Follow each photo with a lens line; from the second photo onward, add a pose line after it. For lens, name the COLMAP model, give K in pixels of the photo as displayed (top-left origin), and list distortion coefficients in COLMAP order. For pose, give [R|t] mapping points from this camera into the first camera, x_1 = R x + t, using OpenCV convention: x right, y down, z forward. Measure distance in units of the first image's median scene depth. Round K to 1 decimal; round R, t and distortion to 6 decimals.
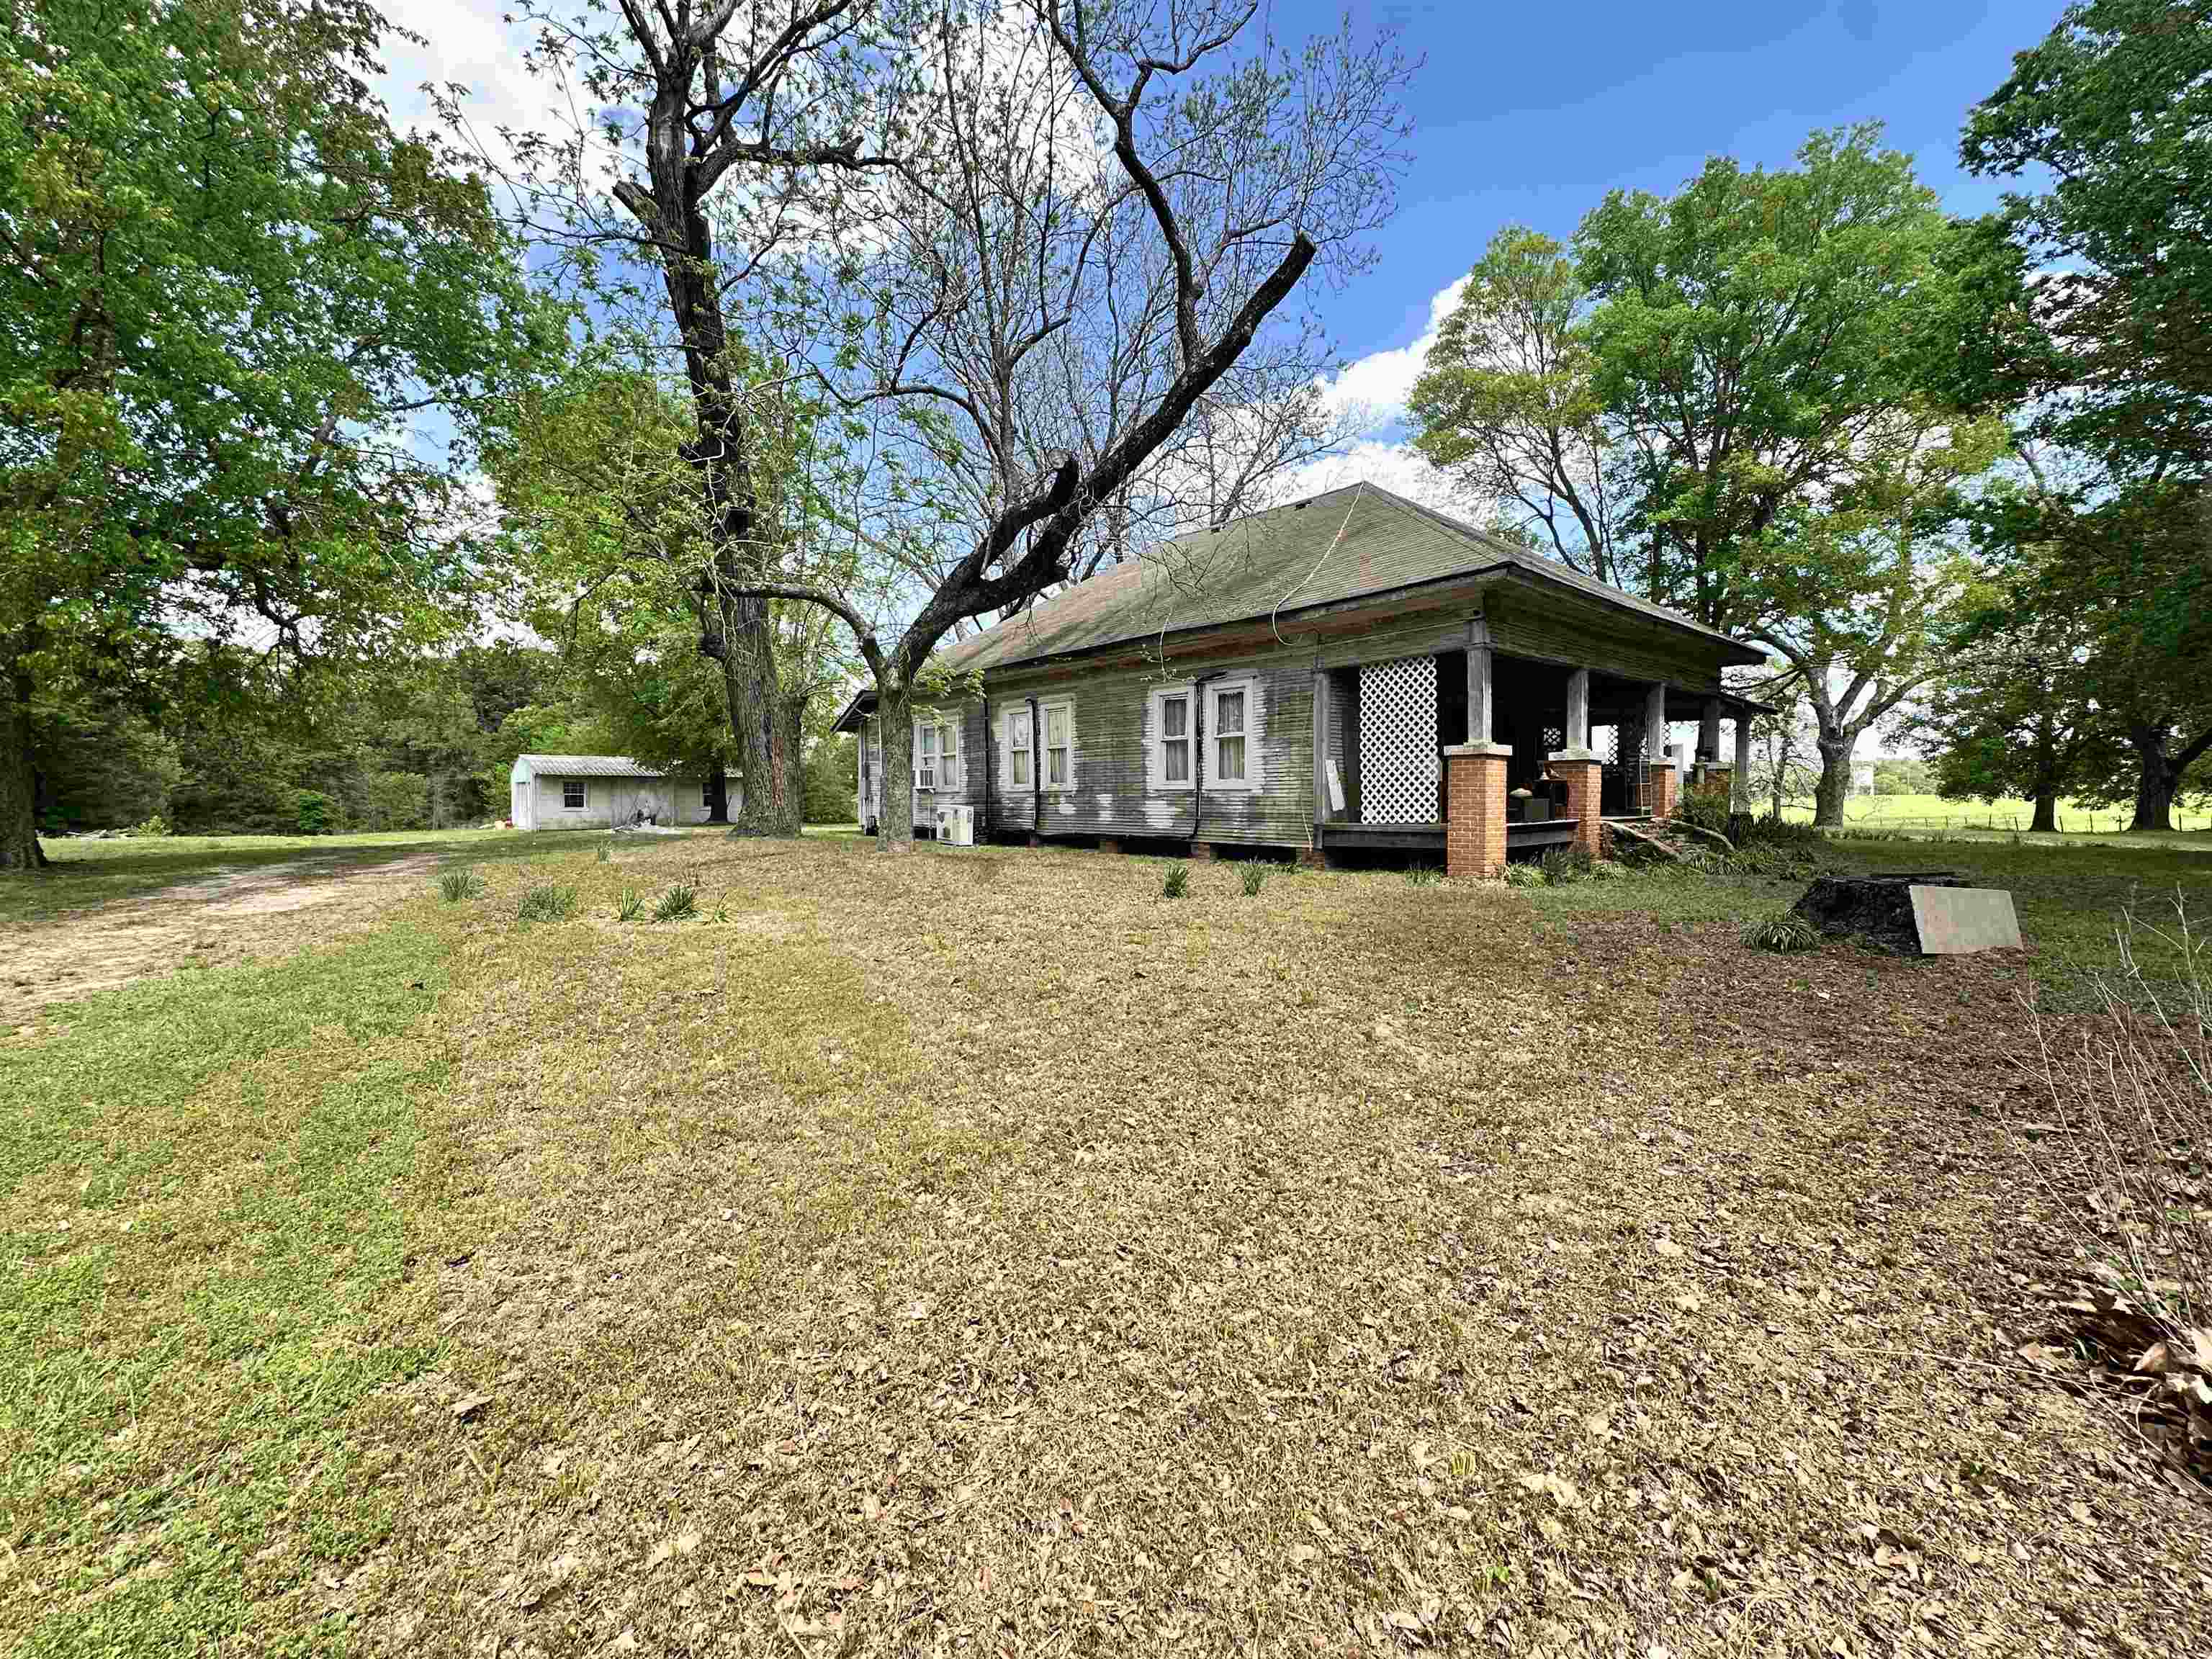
lens RADIAL K [[889.1, 0, 1114.7], [0, 889.1, 822.7], [0, 0, 1]] dist [-0.003830, 0.000900]
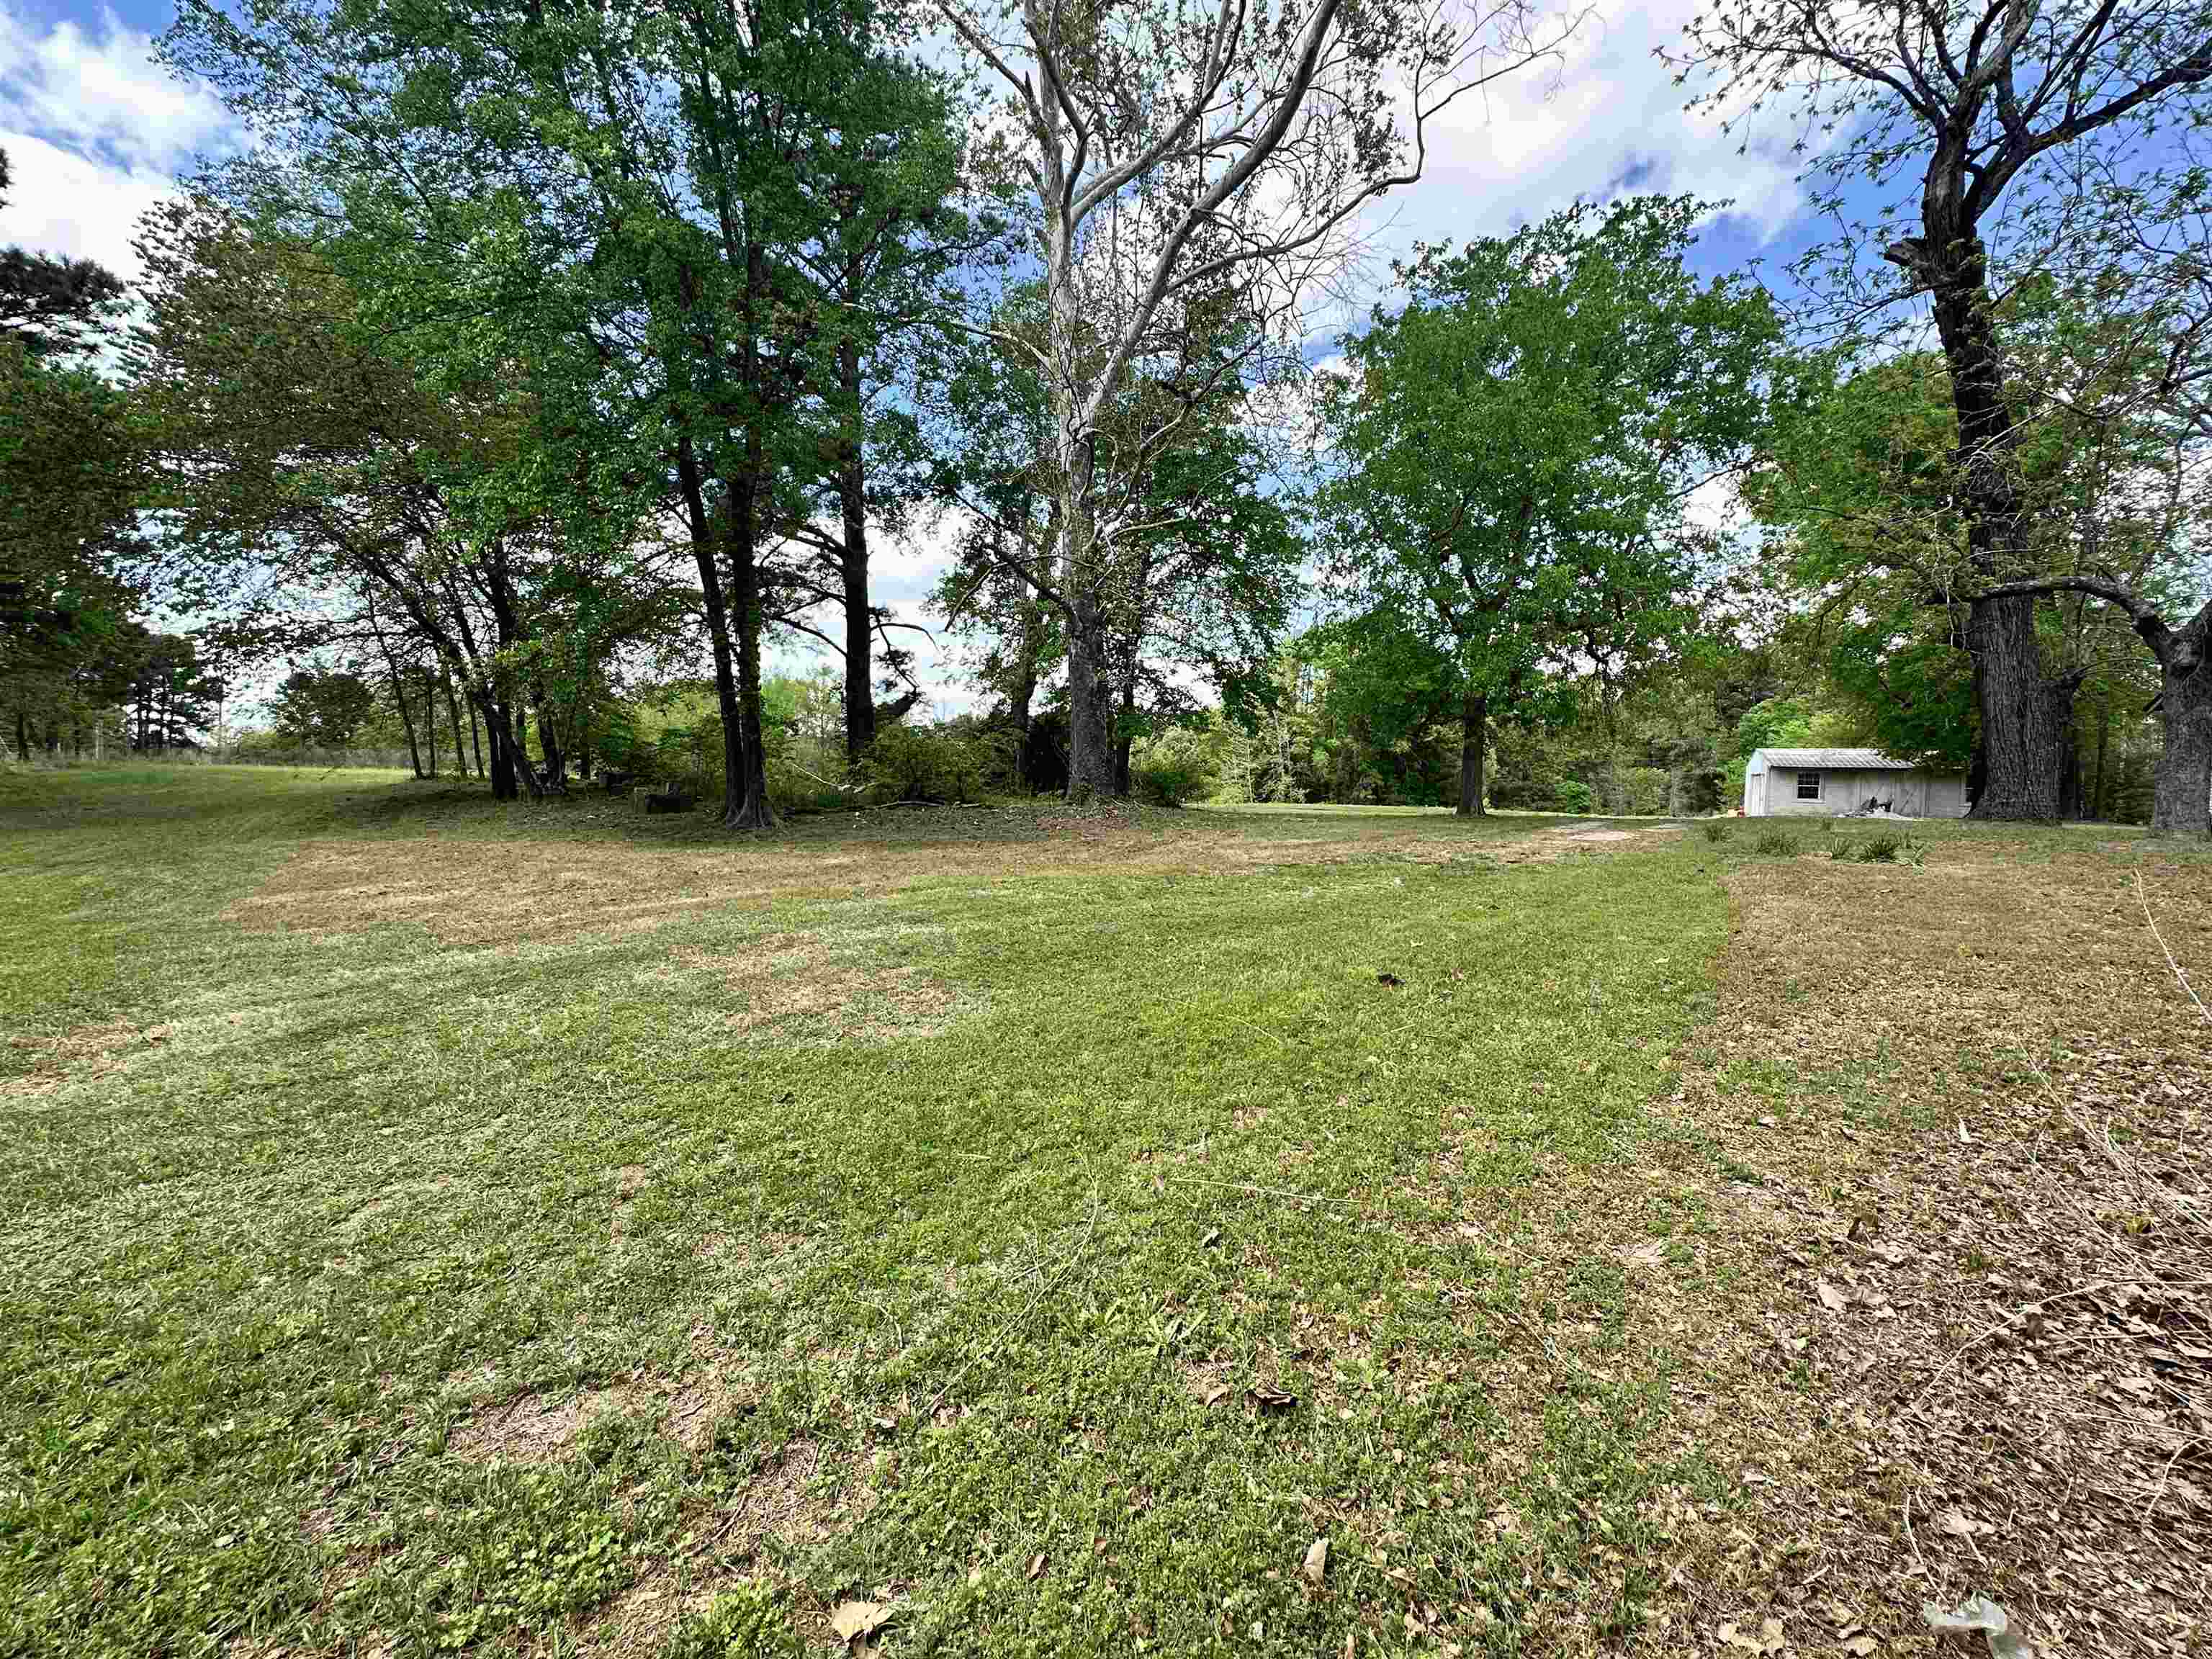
lens RADIAL K [[889.1, 0, 1103.3], [0, 889.1, 825.1], [0, 0, 1]] dist [-0.003830, 0.000900]
pose [[0.344285, 0.056798, -0.937145, 0.135931], [-0.049965, 0.997862, 0.042122, 0.020145], [0.937535, 0.032323, 0.346387, -0.216190]]
